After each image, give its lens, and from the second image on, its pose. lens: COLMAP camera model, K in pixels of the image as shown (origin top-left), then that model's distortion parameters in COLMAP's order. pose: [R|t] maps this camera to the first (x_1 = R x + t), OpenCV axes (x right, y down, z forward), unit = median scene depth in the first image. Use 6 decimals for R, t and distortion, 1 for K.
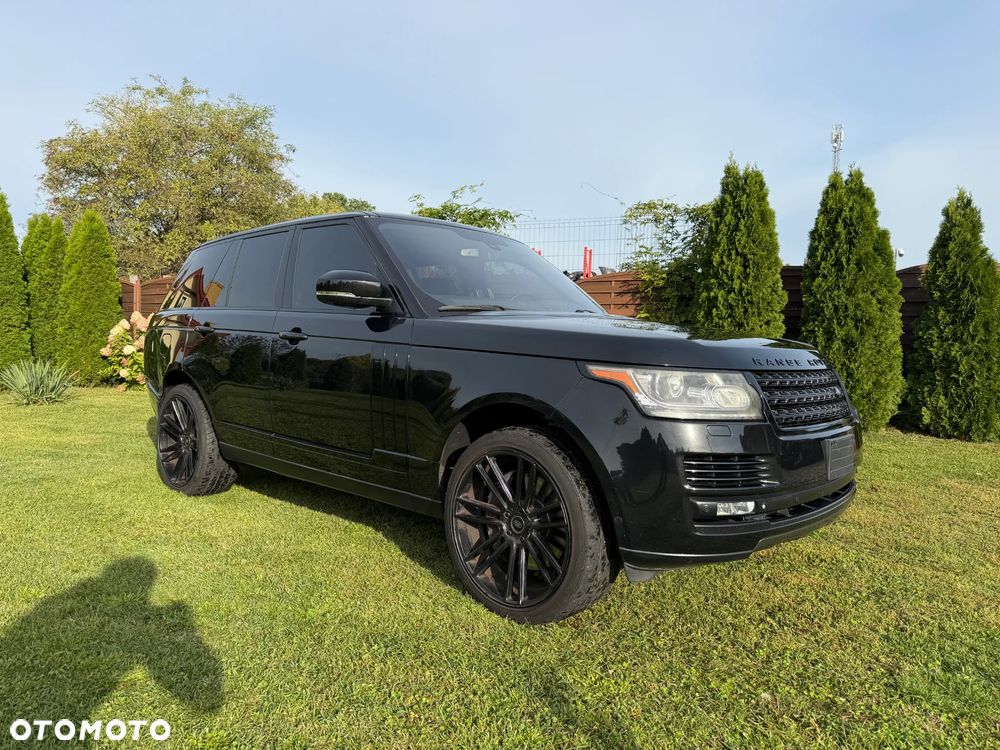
lens RADIAL K [[732.2, 0, 497.1], [0, 732.2, 366.5], [0, 0, 1]] dist [0.034221, -0.049531]
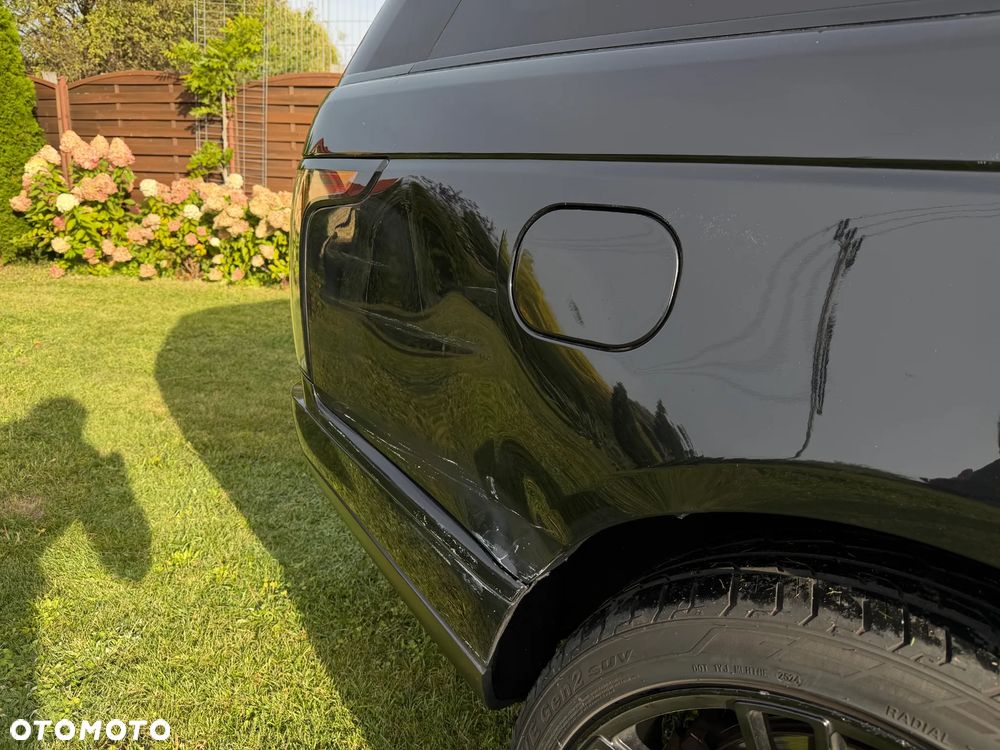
lens RADIAL K [[732.2, 0, 499.3], [0, 732.2, 378.9], [0, 0, 1]] dist [0.034221, -0.049531]
pose [[0.994842, 0.000583, 0.101433, -0.221787], [-0.022387, 0.976587, 0.213956, -0.018103], [-0.098933, -0.215123, 0.971563, 0.383511]]
